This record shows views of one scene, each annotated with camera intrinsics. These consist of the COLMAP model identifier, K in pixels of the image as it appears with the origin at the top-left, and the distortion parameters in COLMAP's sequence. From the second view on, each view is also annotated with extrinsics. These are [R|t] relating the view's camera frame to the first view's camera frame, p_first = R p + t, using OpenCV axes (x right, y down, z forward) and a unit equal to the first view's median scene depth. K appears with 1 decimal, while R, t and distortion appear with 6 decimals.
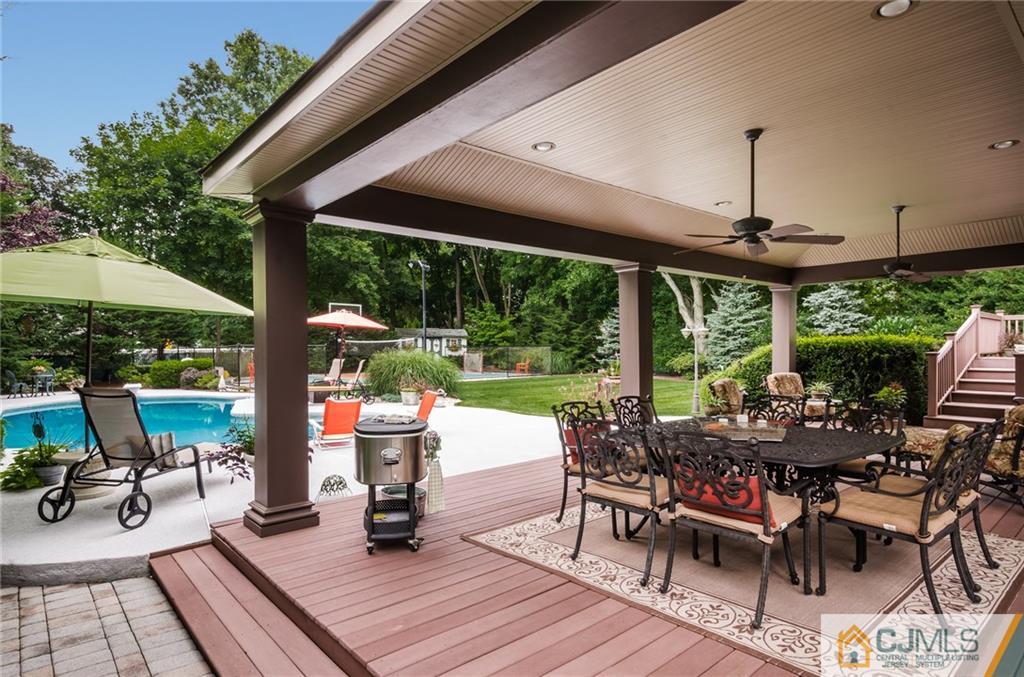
lens RADIAL K [[569.6, 0, 512.0], [0, 569.6, 338.5], [0, 0, 1]] dist [-0.000156, -0.000021]
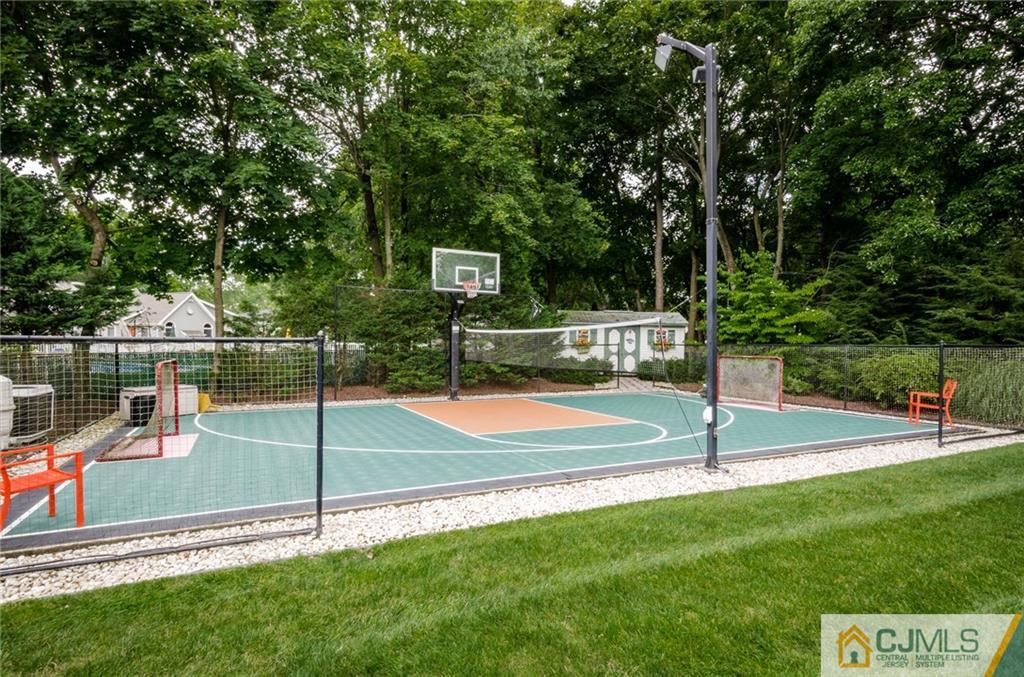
lens RADIAL K [[522.1, 0, 512.0], [0, 522.1, 338.5], [0, 0, 1]] dist [0.001518, 0.000297]
pose [[0.970814, 0.009411, -0.239649, -0.137330], [-0.008505, 0.999952, 0.004814, 0.009418], [0.239683, -0.002635, 0.970848, 0.531802]]
